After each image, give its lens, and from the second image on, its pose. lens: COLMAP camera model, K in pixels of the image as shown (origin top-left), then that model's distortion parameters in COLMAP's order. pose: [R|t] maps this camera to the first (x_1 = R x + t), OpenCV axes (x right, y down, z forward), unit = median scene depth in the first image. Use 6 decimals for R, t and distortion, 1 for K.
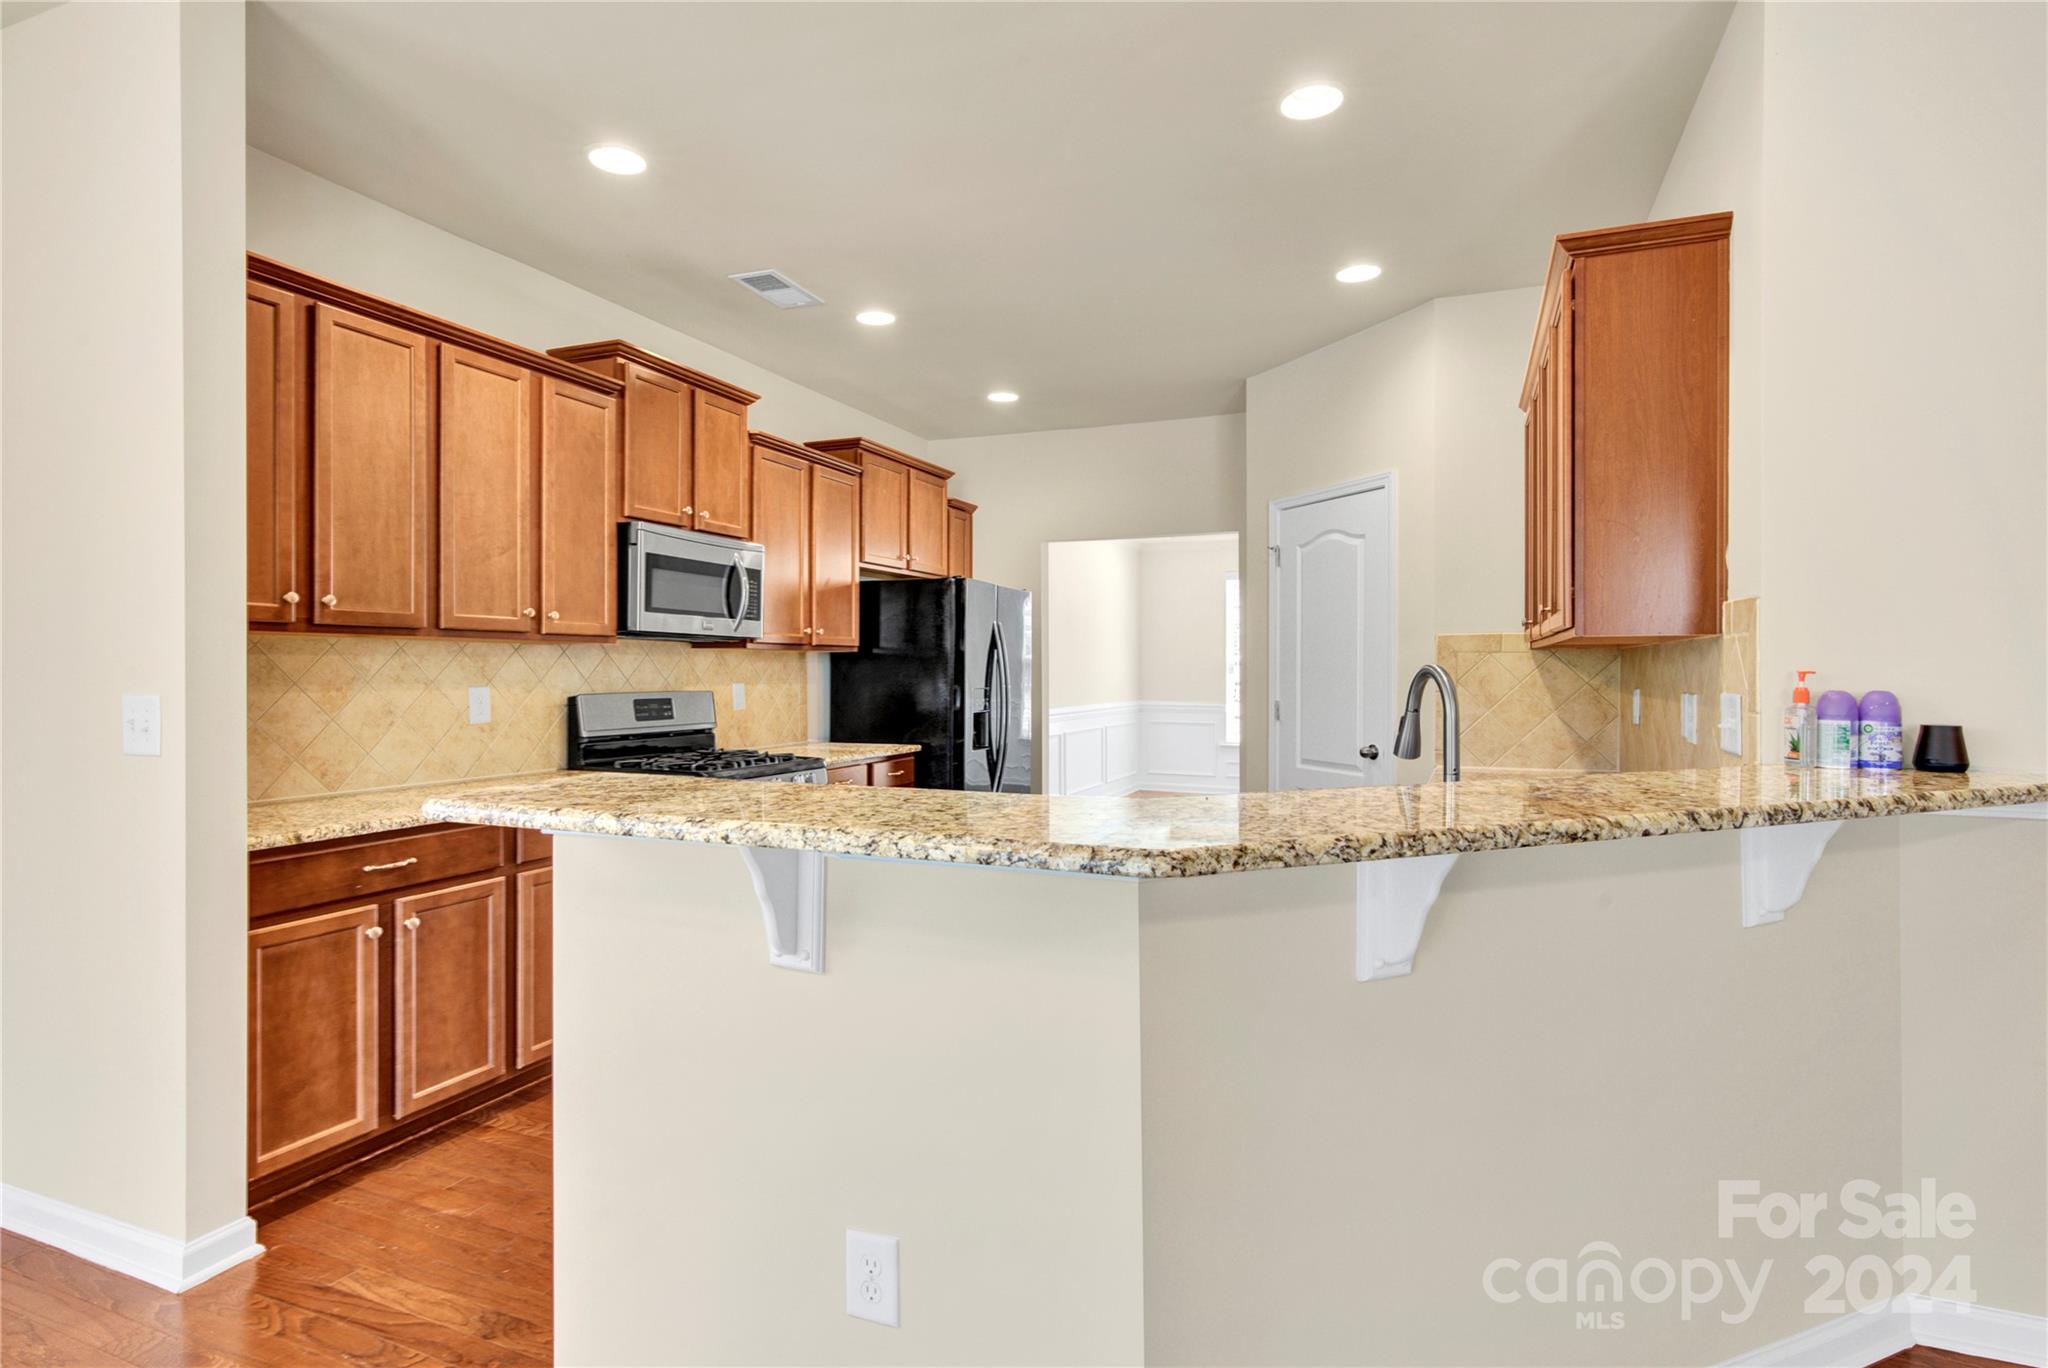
lens RADIAL K [[1060.7, 0, 1024.0], [0, 1060.7, 684.0], [0, 0, 1]] dist [-0.000371, -0.000191]
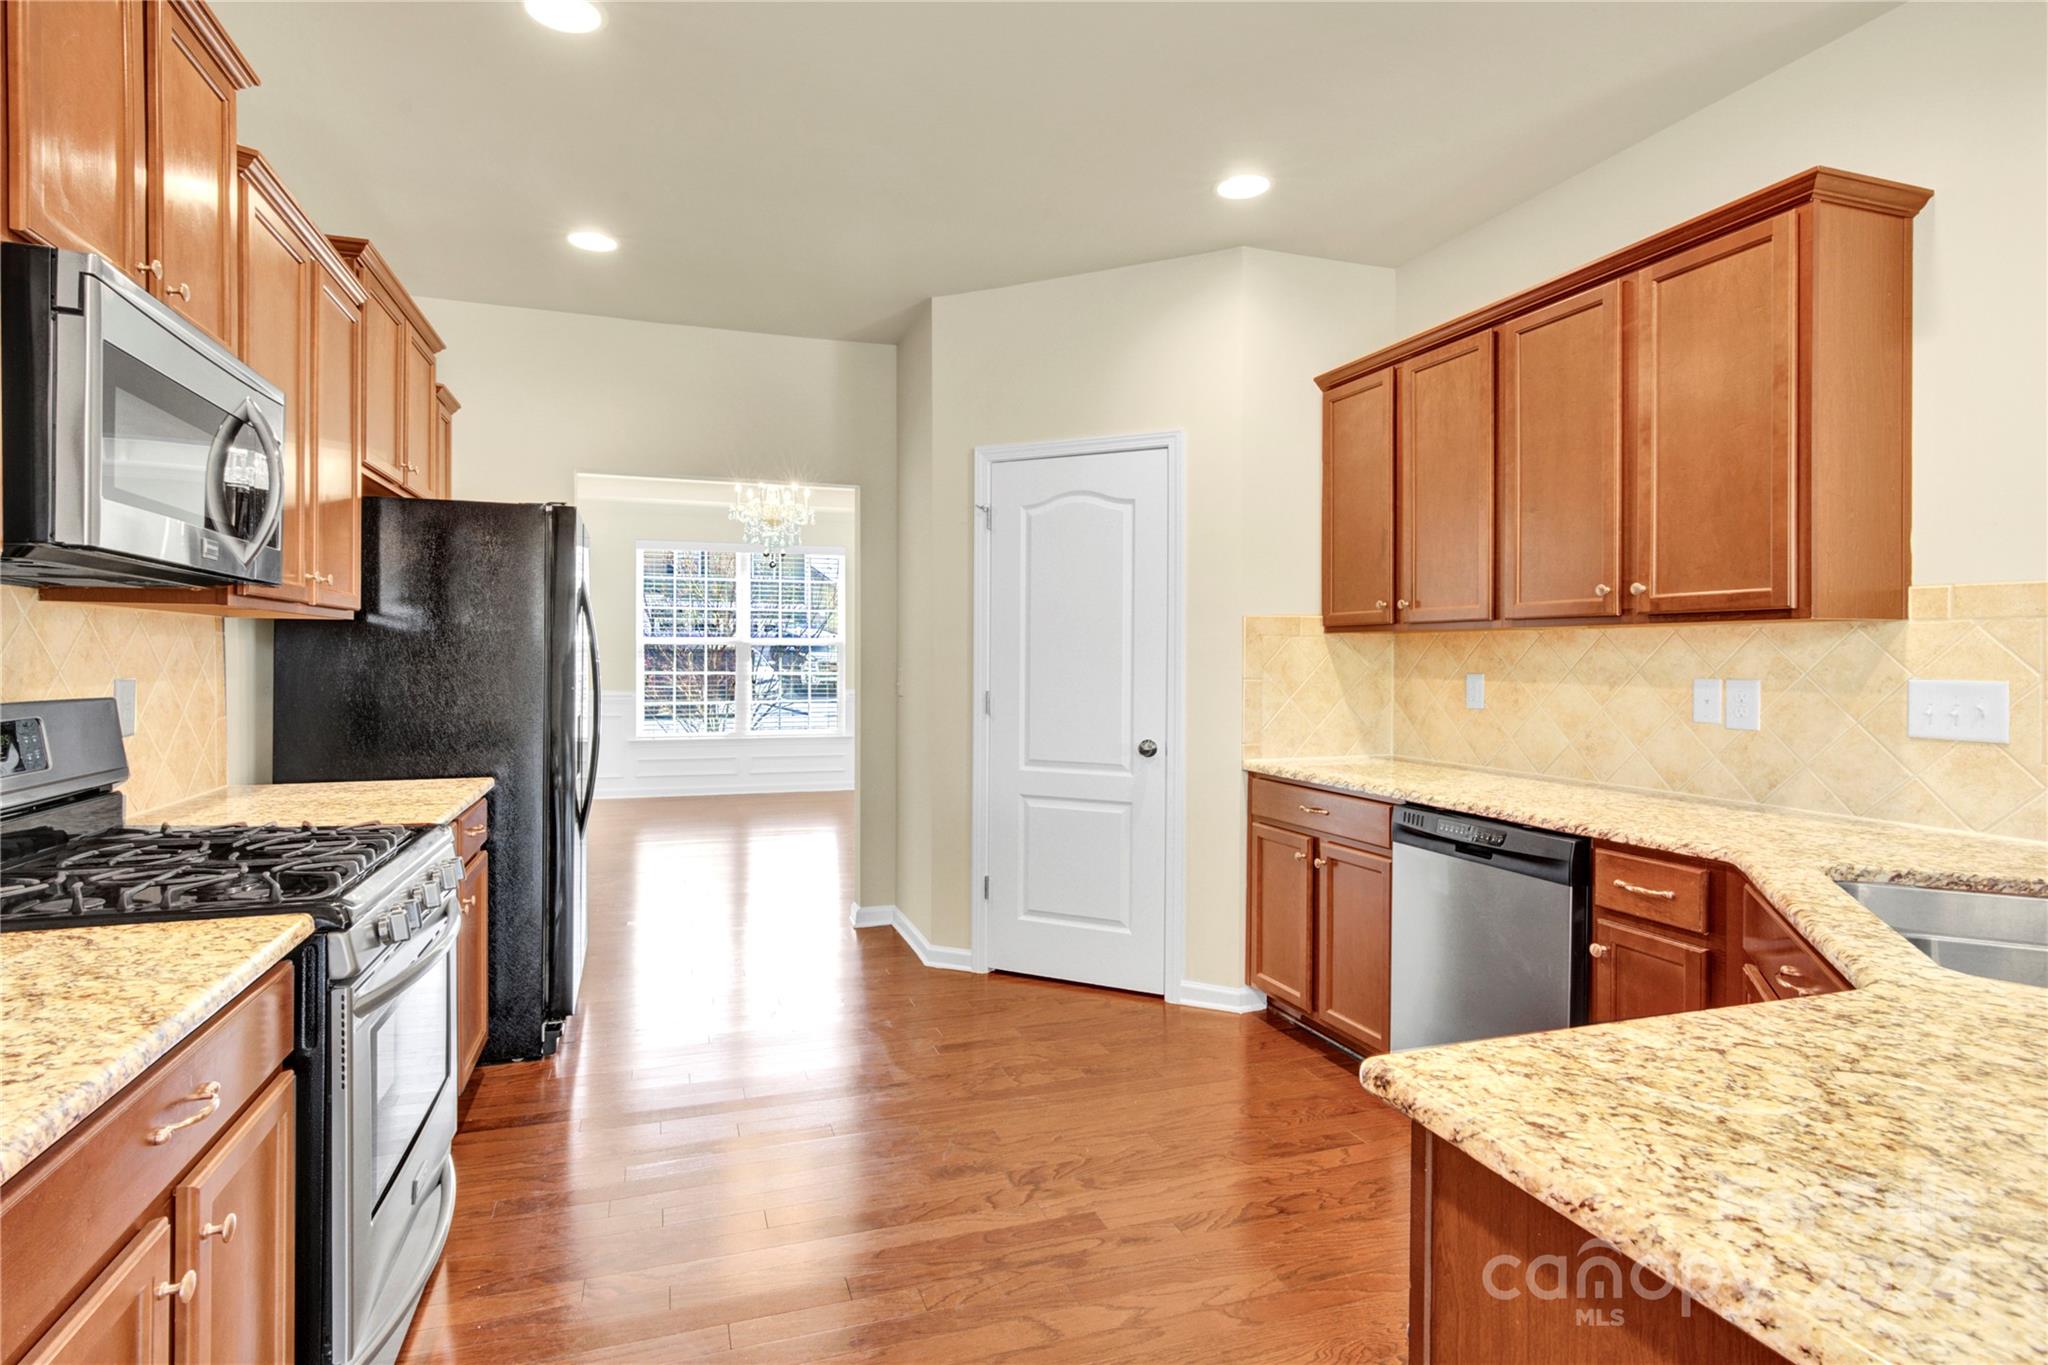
lens RADIAL K [[1017.1, 0, 1017.8], [0, 1017.1, 662.3], [0, 0, 1]] dist [0.022397, -0.000808]
pose [[0.749254, -0.003703, 0.662272, -0.284629], [0.006486, 0.999977, -0.001745, -0.005535], [-0.662251, 0.005603, 0.749261, 0.402432]]
